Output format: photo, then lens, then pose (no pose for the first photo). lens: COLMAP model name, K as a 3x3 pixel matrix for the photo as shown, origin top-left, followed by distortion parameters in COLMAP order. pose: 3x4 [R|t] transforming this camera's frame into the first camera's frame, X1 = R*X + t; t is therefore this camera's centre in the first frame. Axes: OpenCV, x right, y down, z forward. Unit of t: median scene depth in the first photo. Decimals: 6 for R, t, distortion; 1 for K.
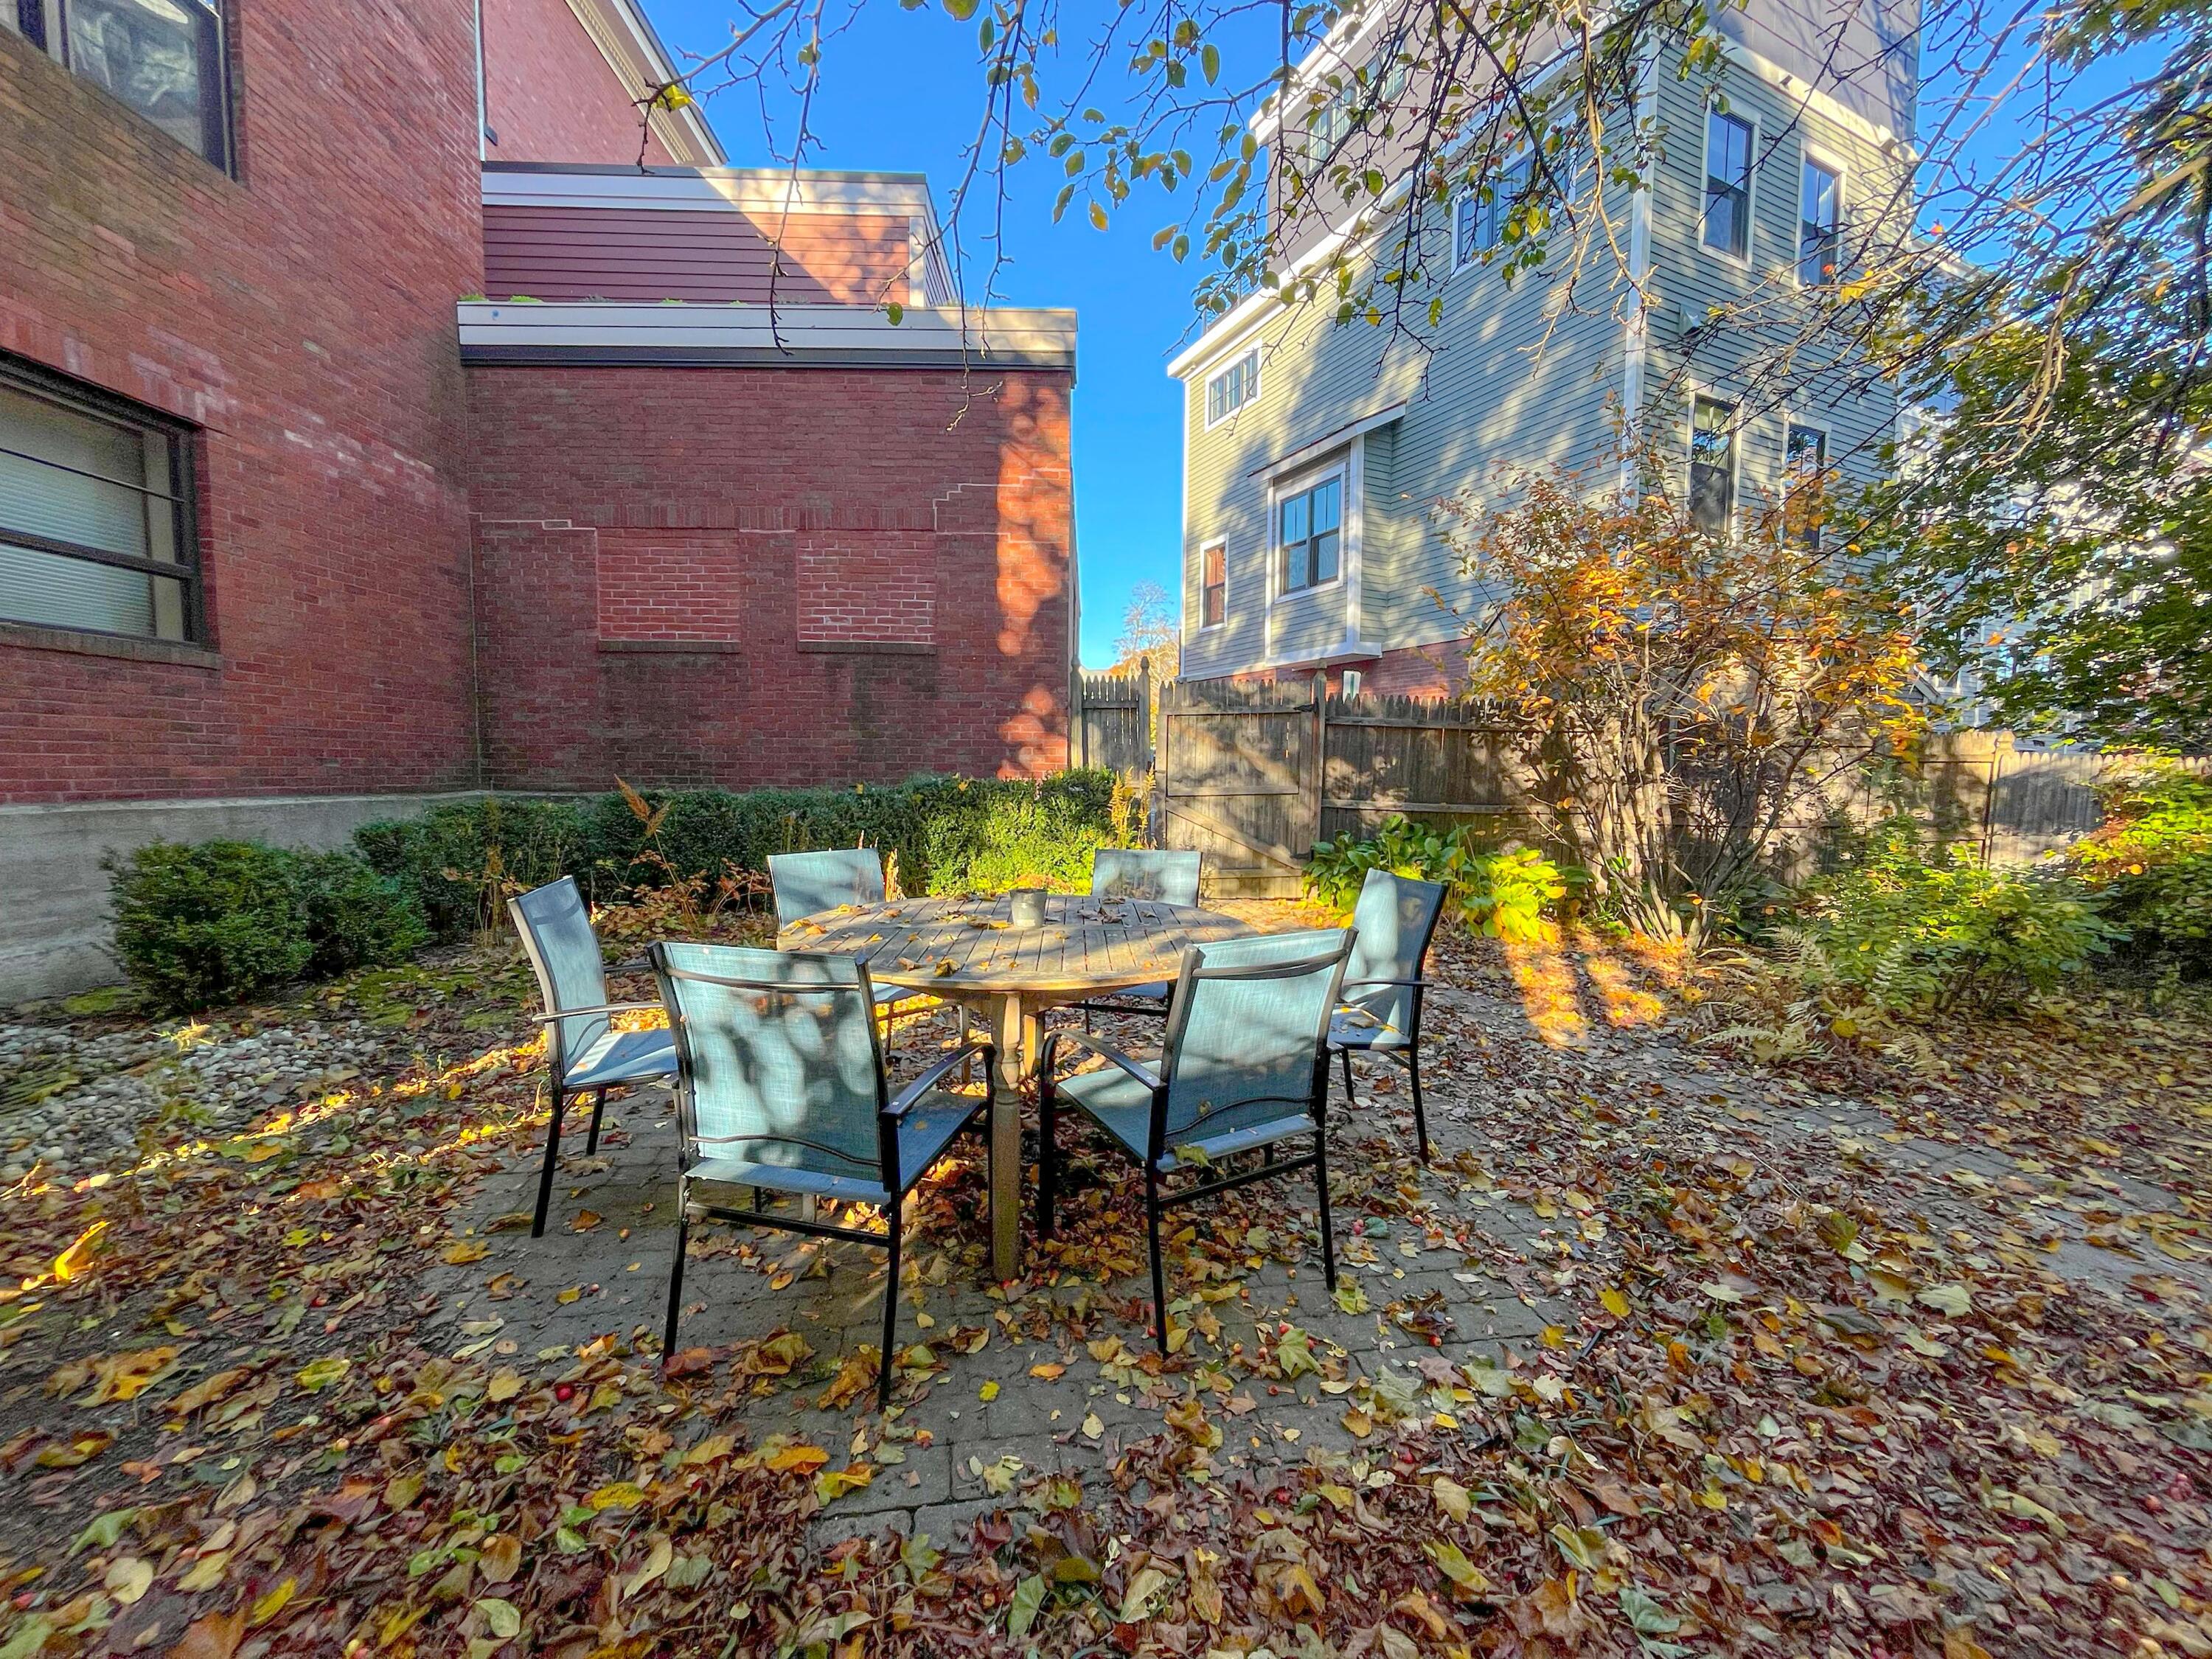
lens RADIAL K [[915.3, 0, 1113.8], [0, 915.3, 830.2], [0, 0, 1]] dist [-0.000454, -0.000420]
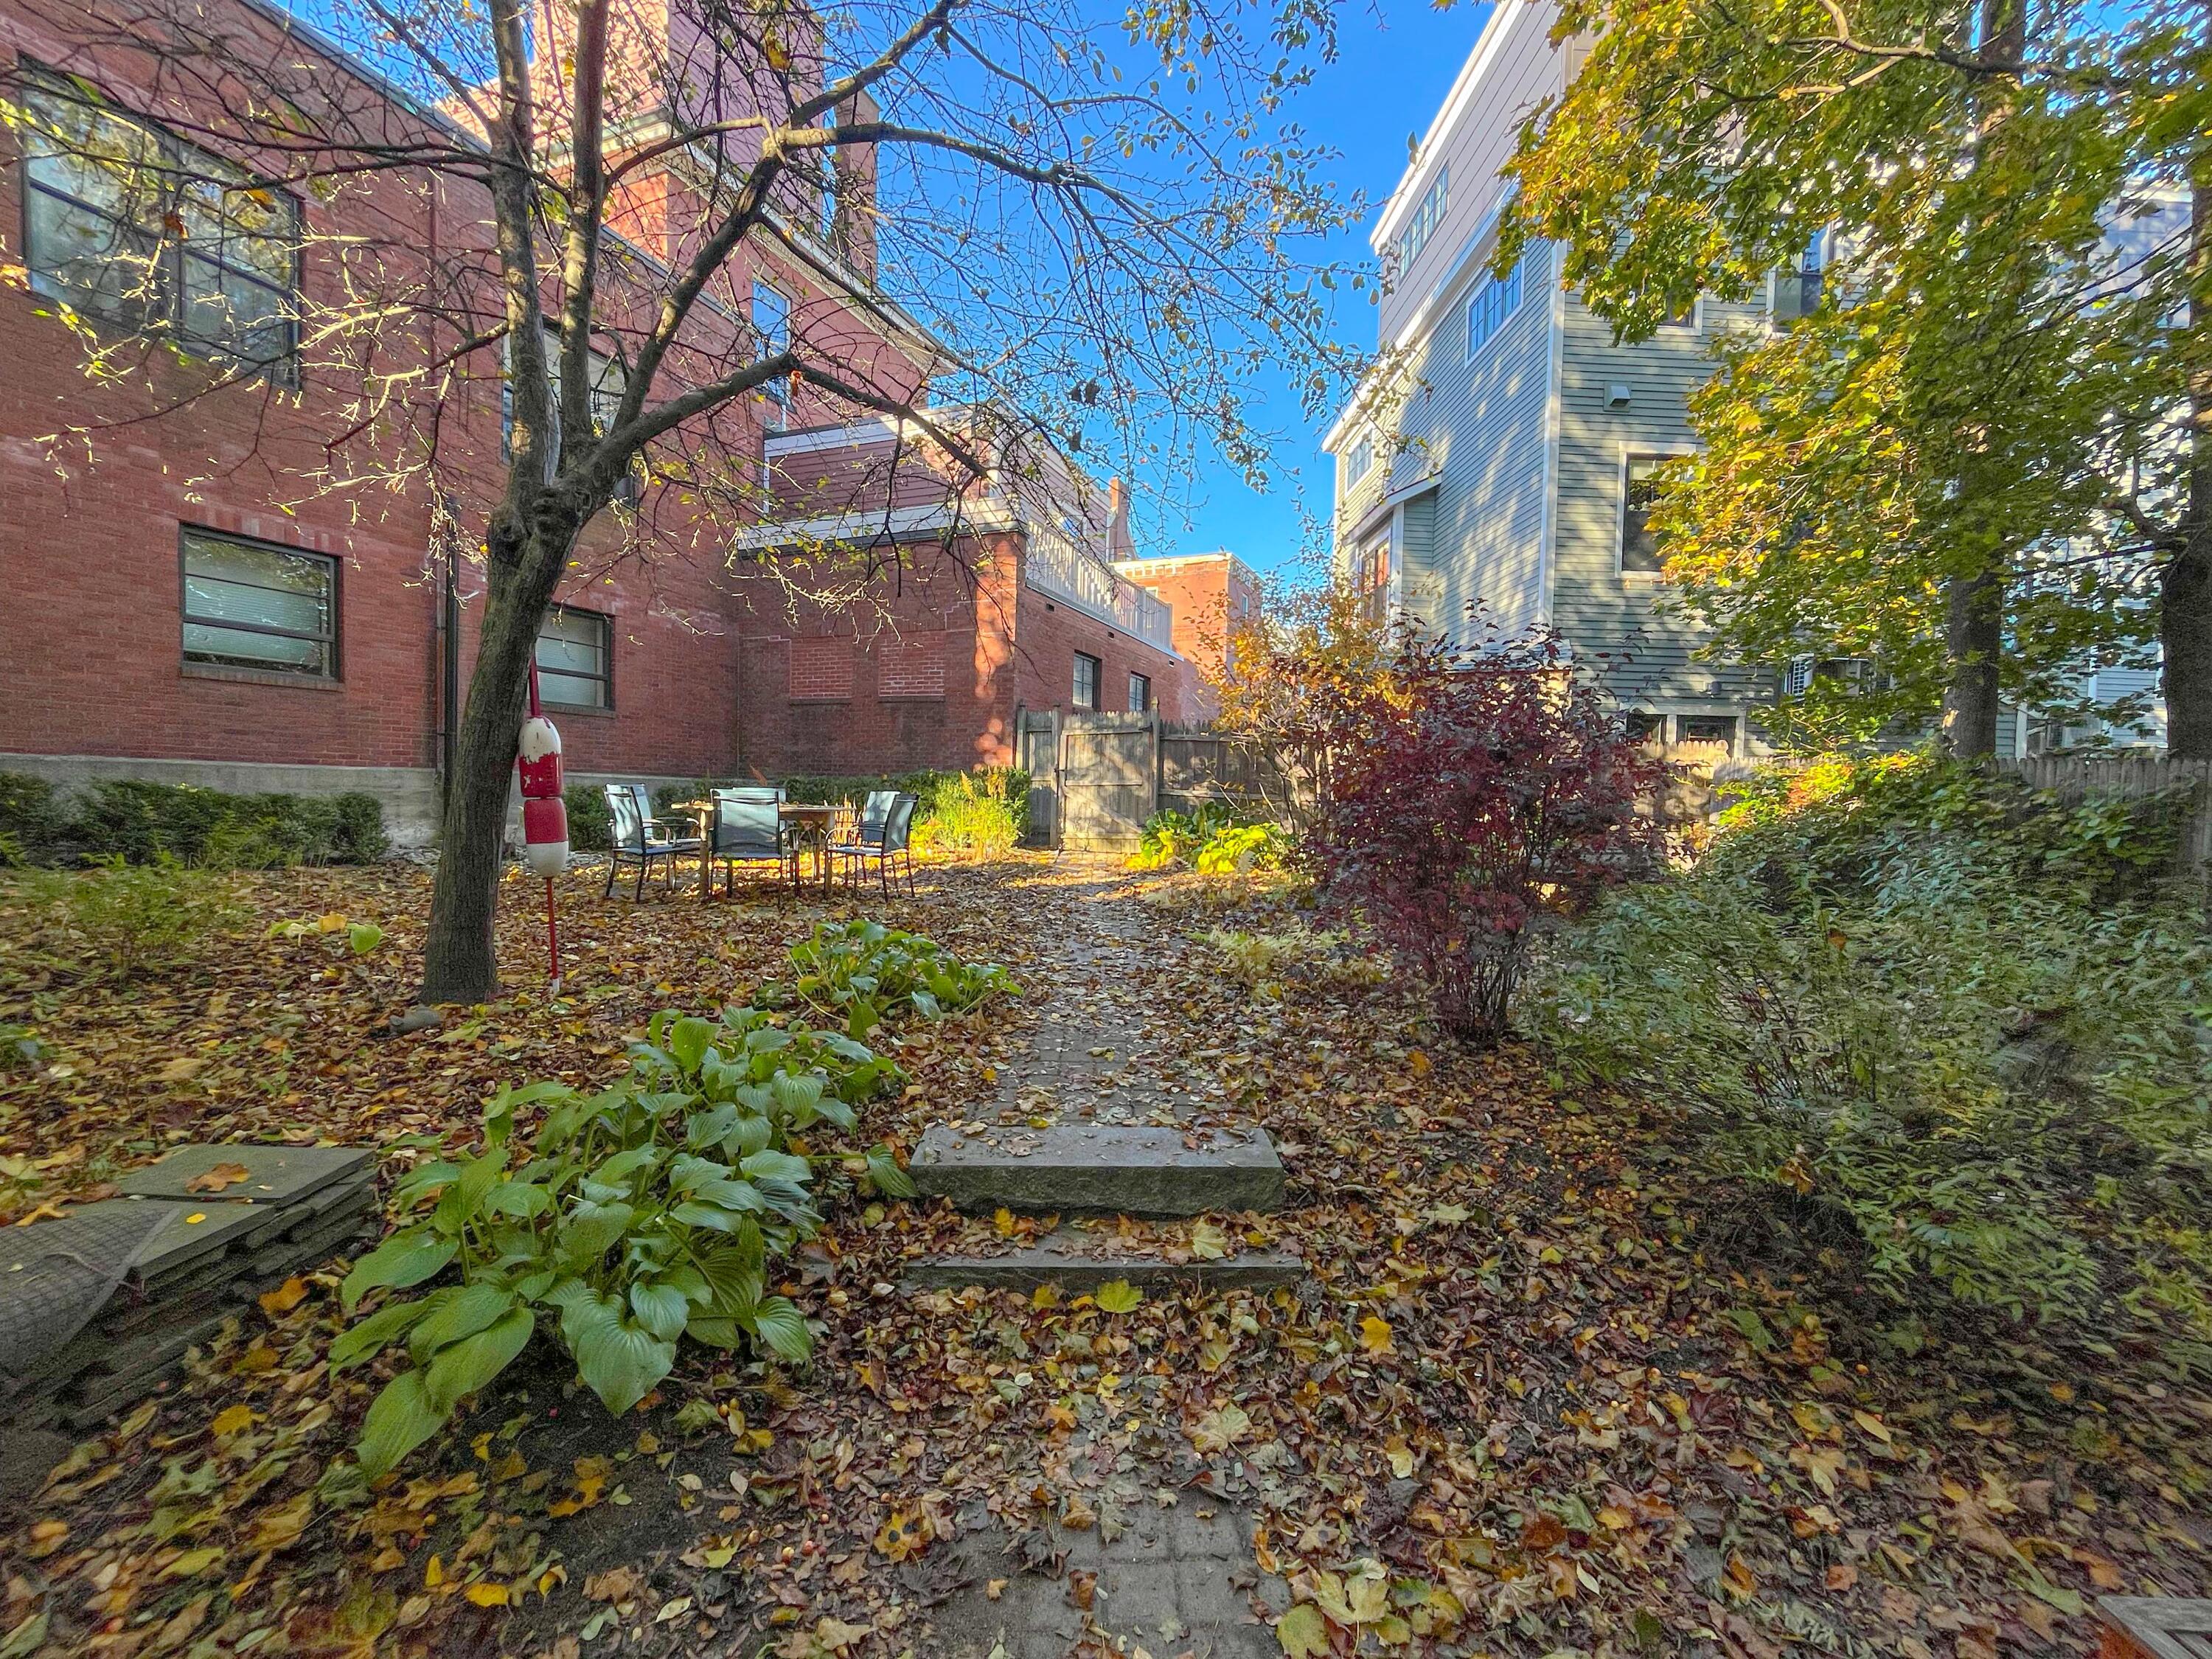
lens RADIAL K [[915.3, 0, 1113.8], [0, 915.3, 830.2], [0, 0, 1]] dist [-0.000454, -0.000420]
pose [[0.923989, 0.025085, -0.381595, 0.751878], [-0.038182, 0.998912, -0.026789, 0.082748], [0.380508, 0.039323, 0.923941, -0.451691]]
